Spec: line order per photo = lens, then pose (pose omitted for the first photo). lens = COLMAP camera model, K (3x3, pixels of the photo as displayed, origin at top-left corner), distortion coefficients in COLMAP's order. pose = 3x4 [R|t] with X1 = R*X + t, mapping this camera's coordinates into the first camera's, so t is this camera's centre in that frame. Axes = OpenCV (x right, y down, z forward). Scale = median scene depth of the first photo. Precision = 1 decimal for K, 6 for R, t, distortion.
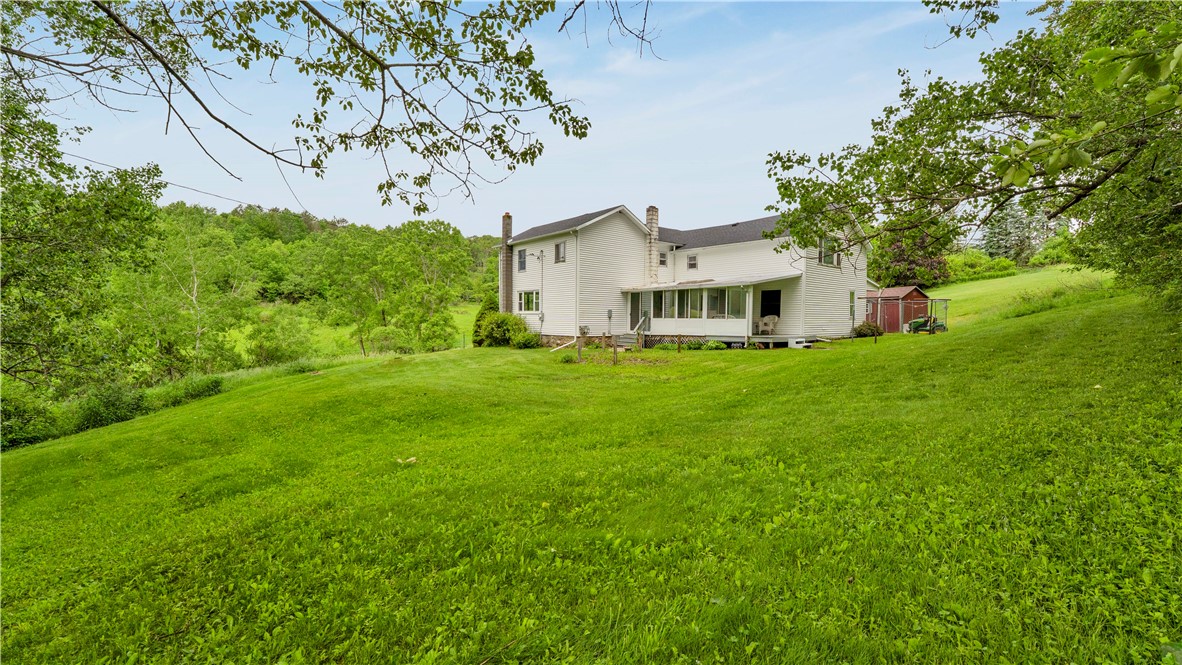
lens RADIAL K [[488.8, 0, 583.6], [0, 488.8, 332.8], [0, 0, 1]] dist [-0.034778, 0.005536]
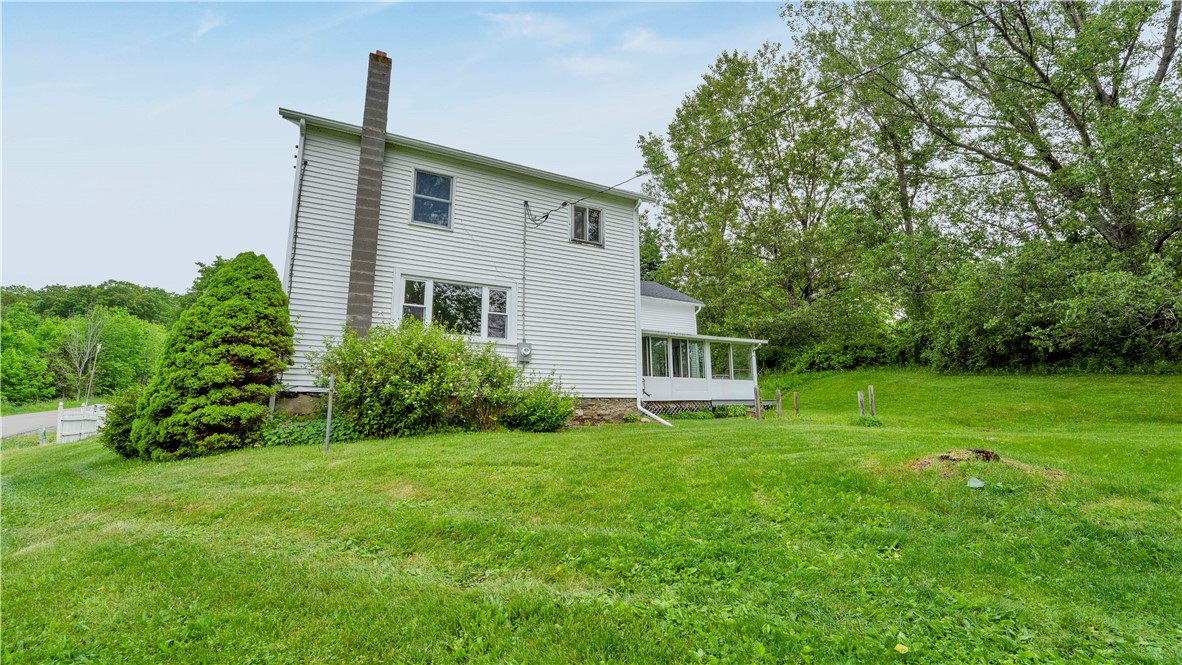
lens RADIAL K [[488.8, 0, 583.6], [0, 488.8, 332.8], [0, 0, 1]] dist [-0.034778, 0.005536]
pose [[0.190573, 0.169200, 0.966982, -0.500030], [0.042753, 0.982669, -0.180370, 0.027861], [-0.980742, 0.075715, 0.180037, 0.922598]]
